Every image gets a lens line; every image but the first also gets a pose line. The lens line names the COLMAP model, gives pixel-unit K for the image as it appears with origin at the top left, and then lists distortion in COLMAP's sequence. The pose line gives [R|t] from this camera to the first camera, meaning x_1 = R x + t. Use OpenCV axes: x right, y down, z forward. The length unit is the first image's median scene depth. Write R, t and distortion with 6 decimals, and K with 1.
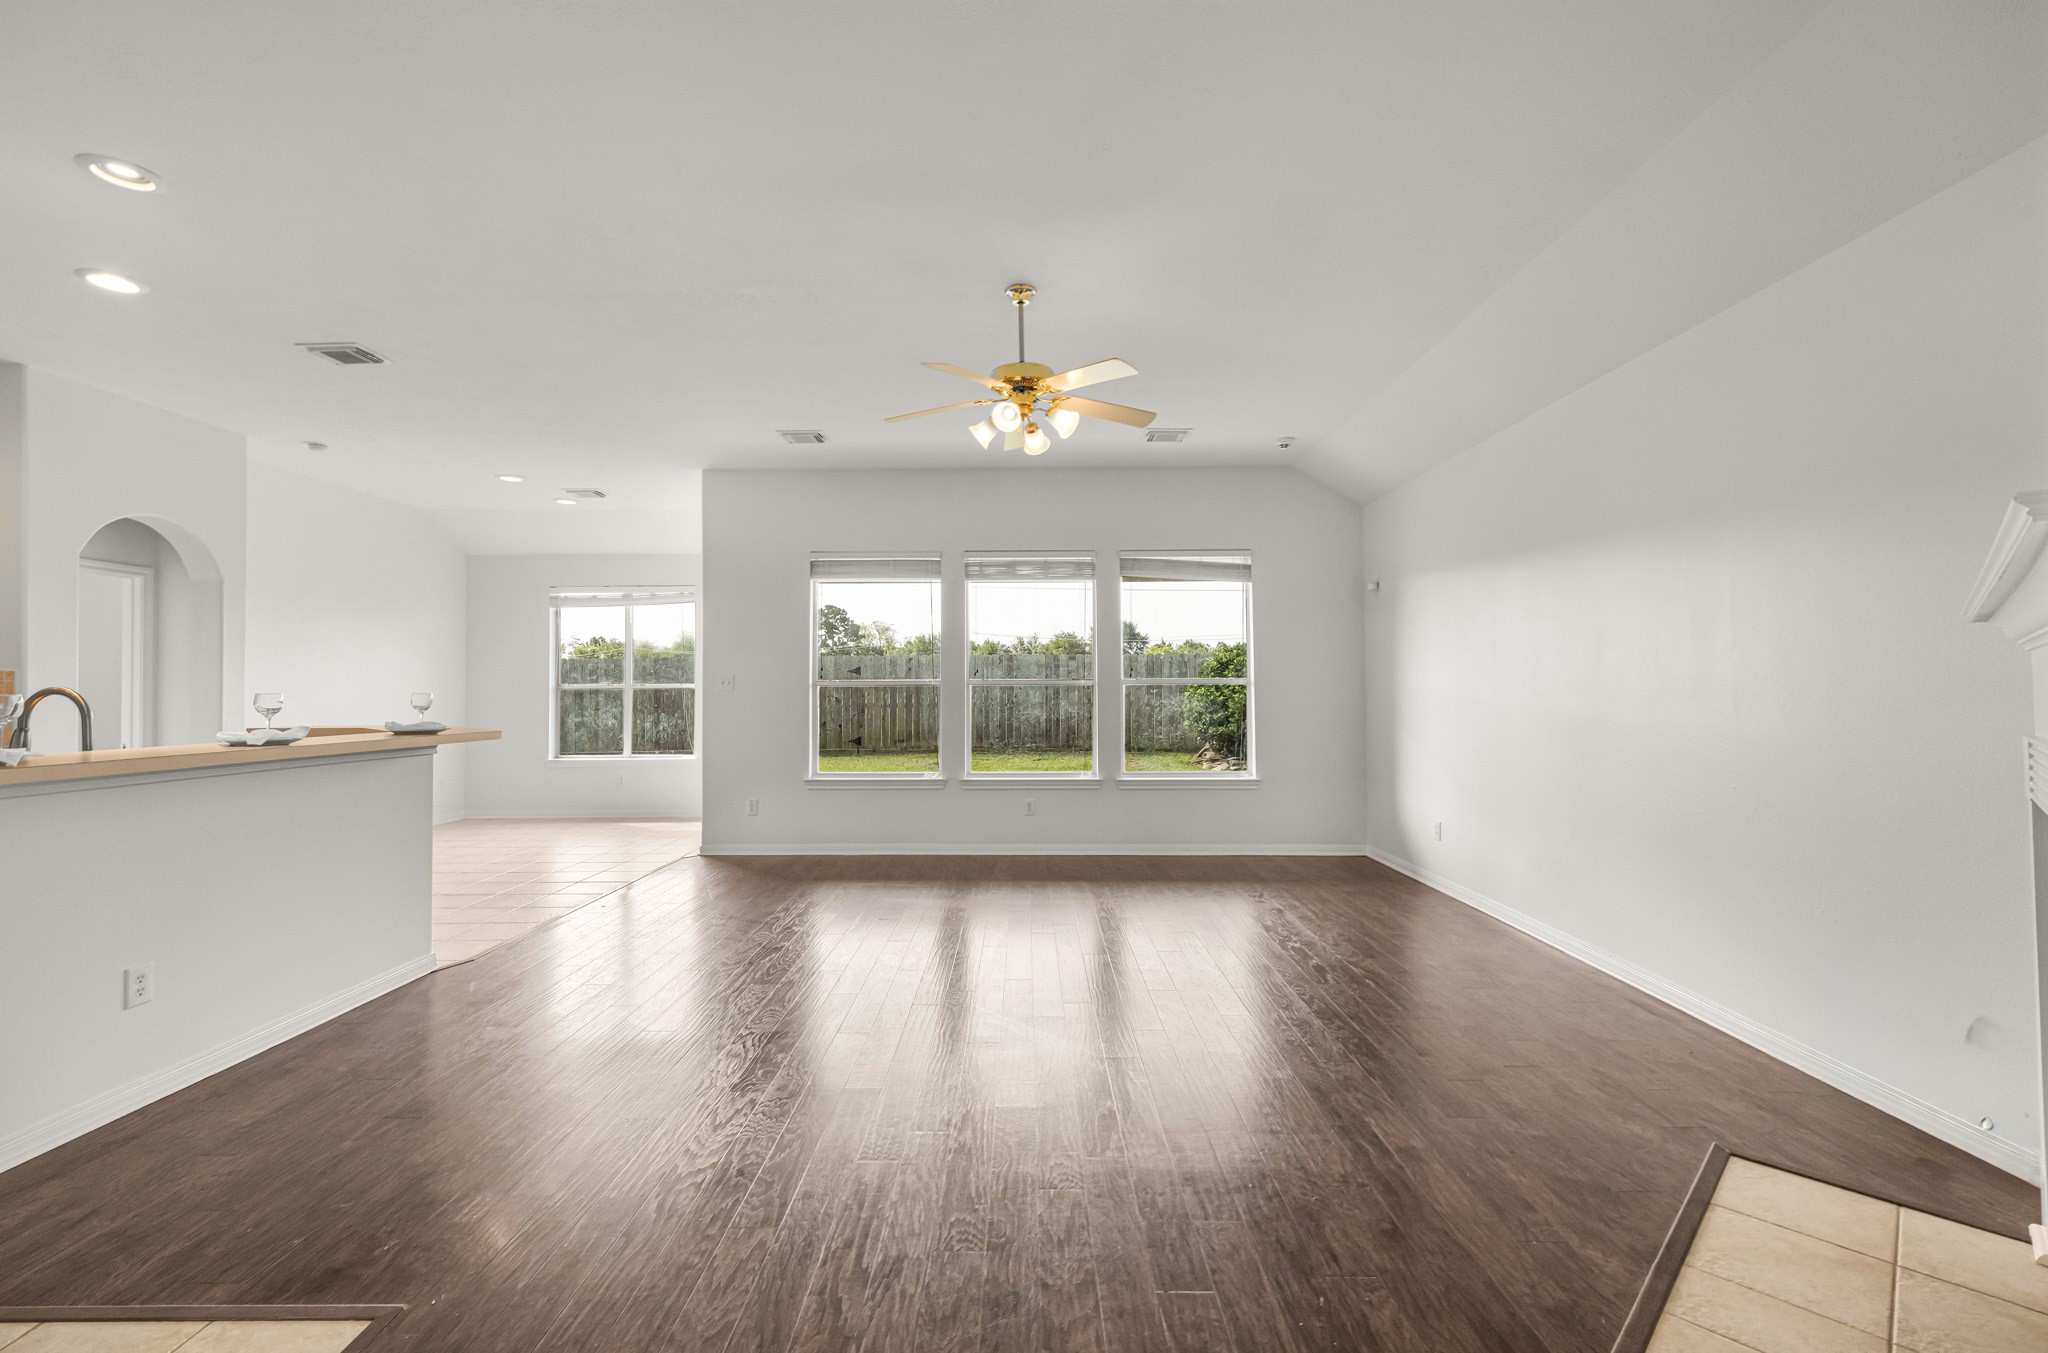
lens RADIAL K [[886.5, 0, 1033.2], [0, 886.5, 672.4], [0, 0, 1]] dist [-0.001578, -0.001801]
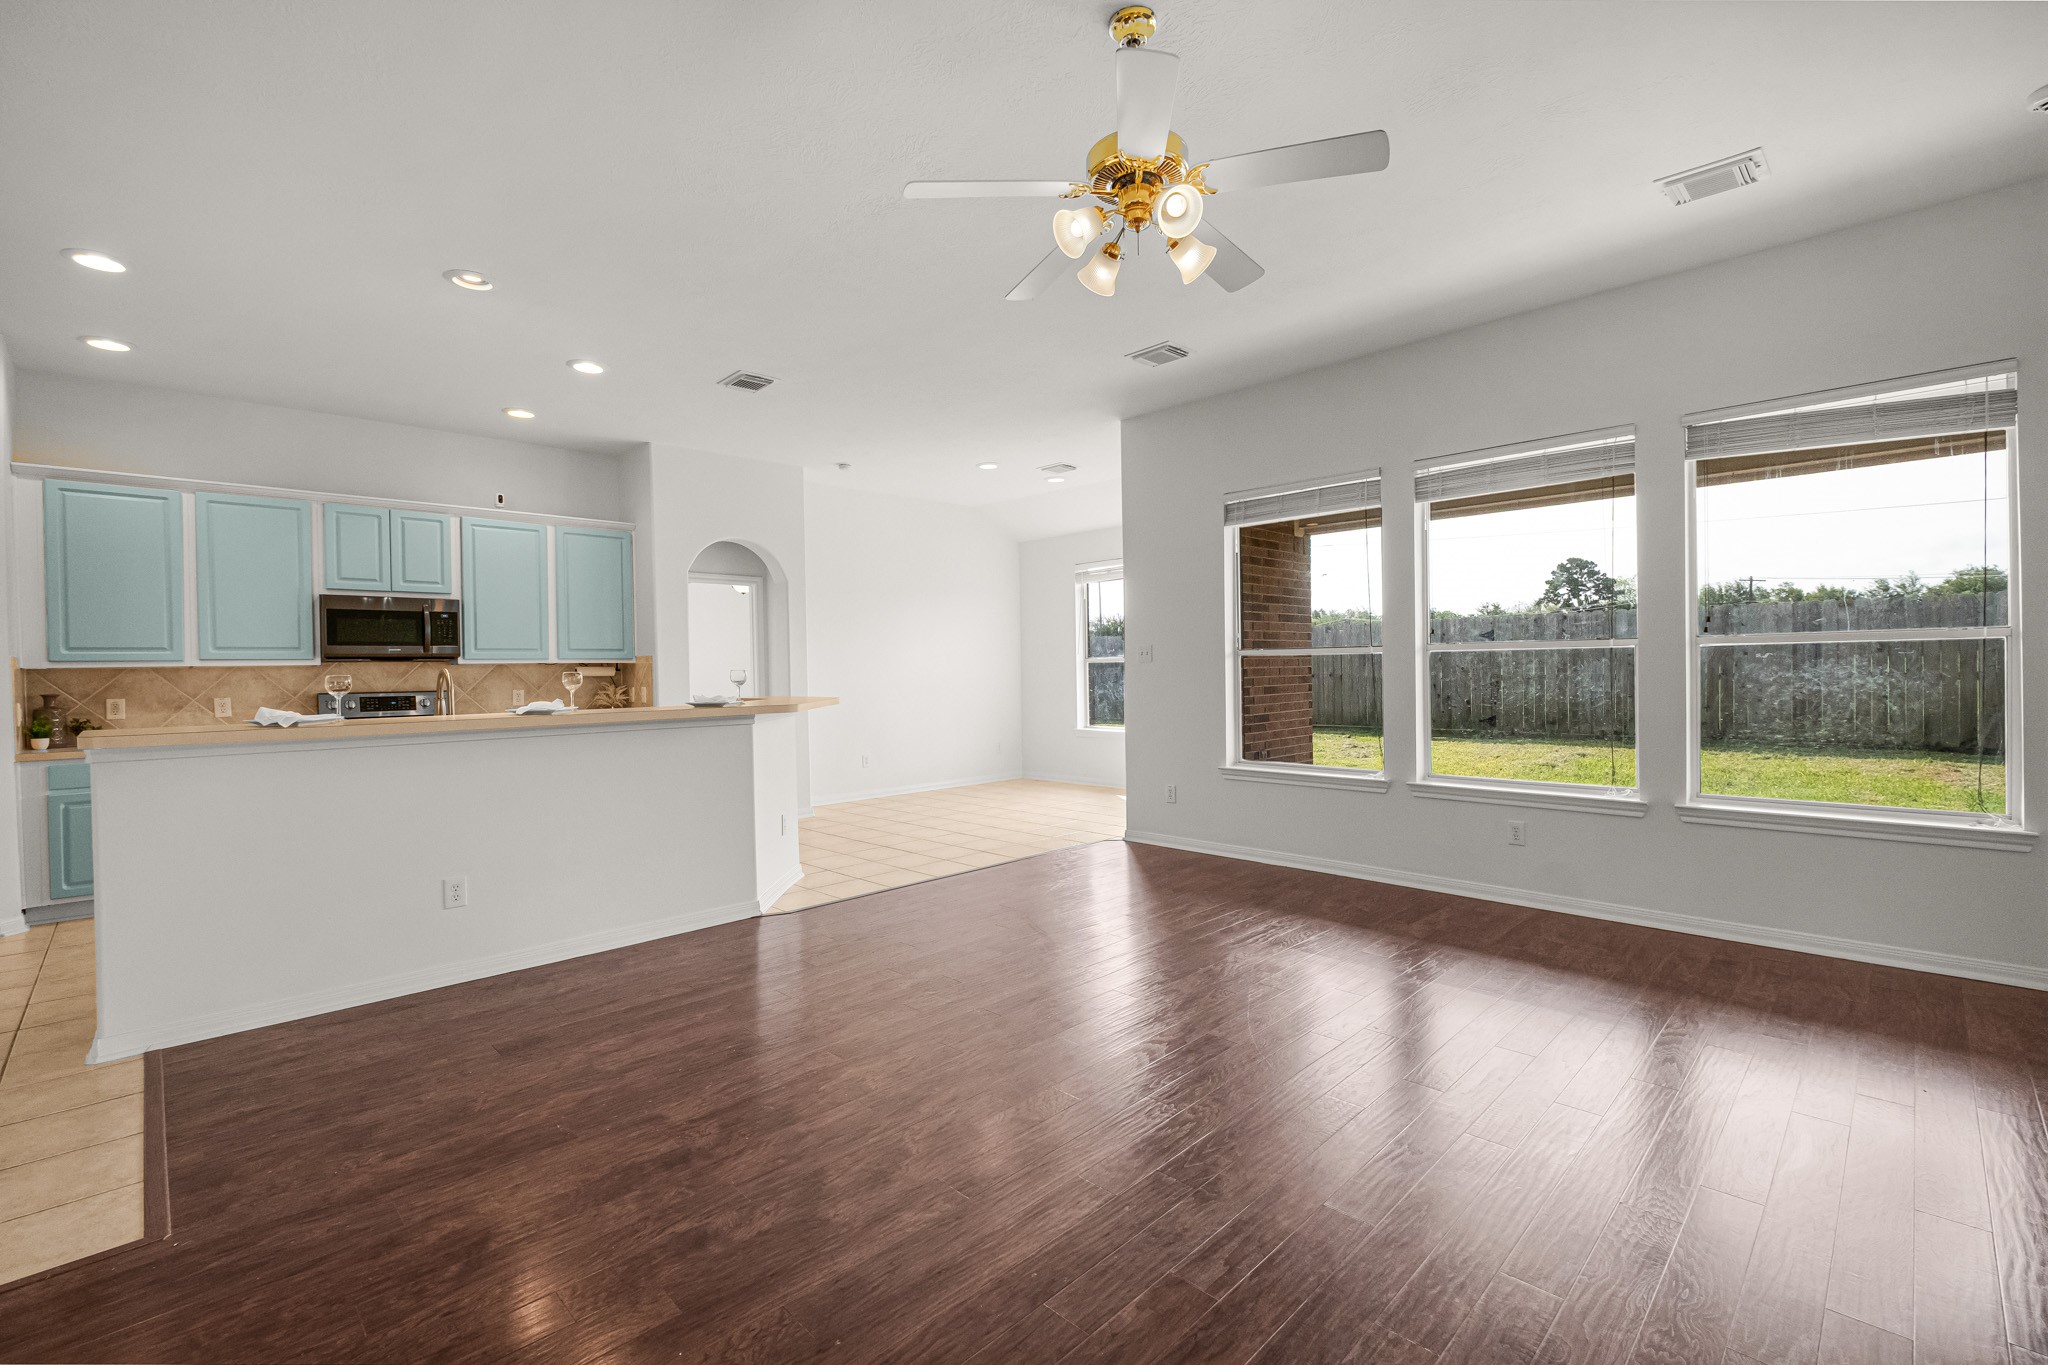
lens RADIAL K [[886.5, 0, 1017.8], [0, 886.5, 687.2], [0, 0, 1]] dist [-0.001578, -0.001801]
pose [[0.697466, 0.010325, -0.716544, 0.187749], [0.026318, 0.998853, 0.040011, 0.005247], [0.716135, -0.046765, 0.696394, 0.243852]]
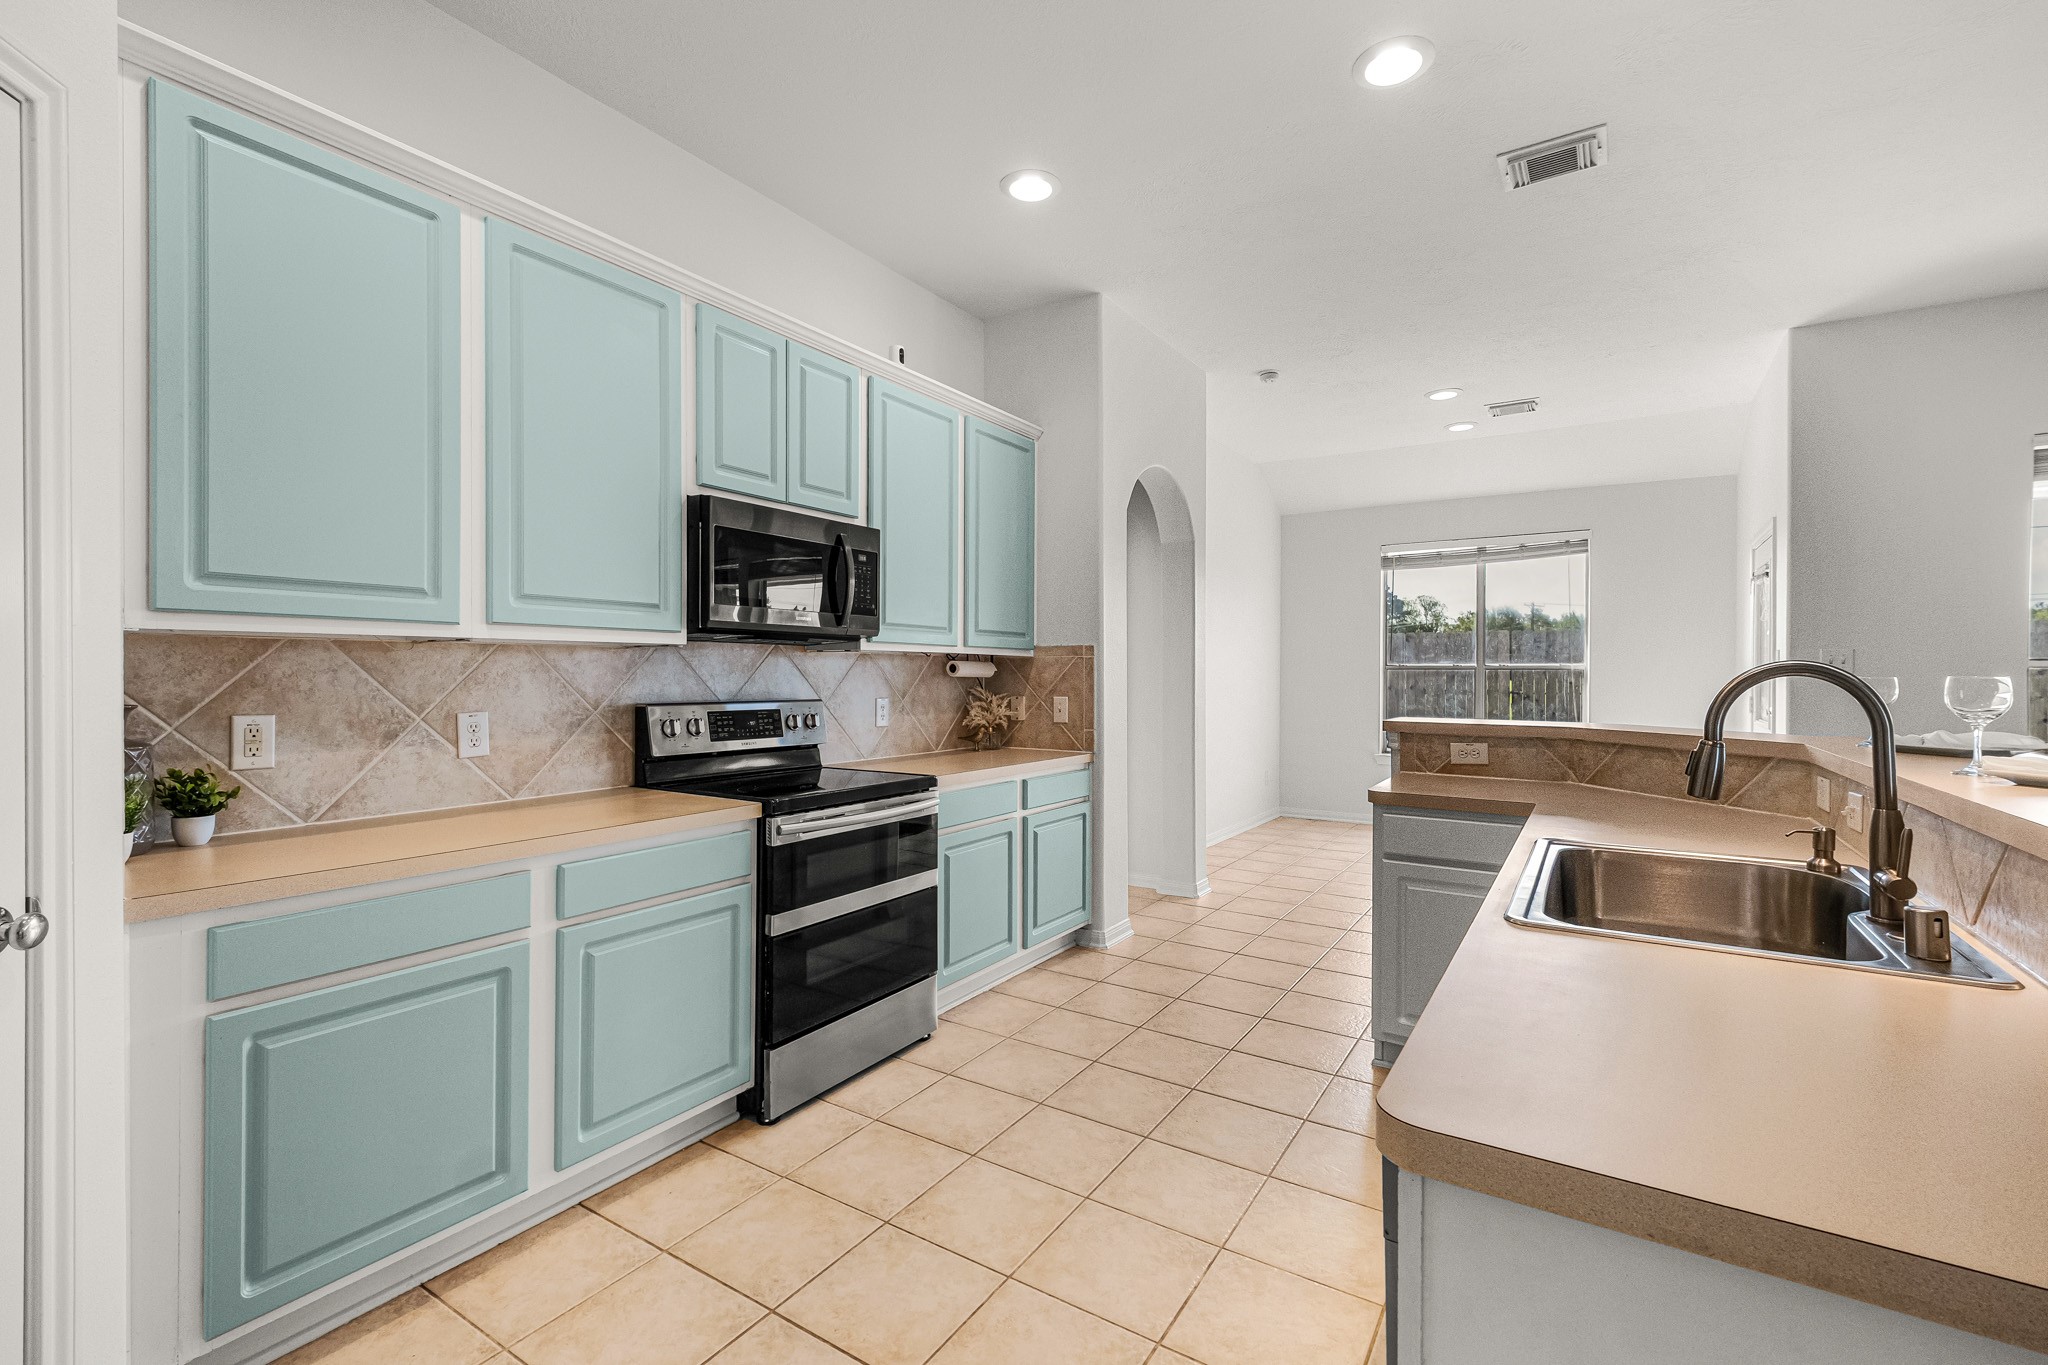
lens RADIAL K [[886.5, 0, 1009.8], [0, 886.5, 681.9], [0, 0, 1]] dist [-0.001578, -0.001801]
pose [[0.832043, 0.015541, -0.554493, -0.431744], [0.002674, 0.999483, 0.032025, 0.004924], [0.554704, -0.028129, 0.831572, 0.127187]]
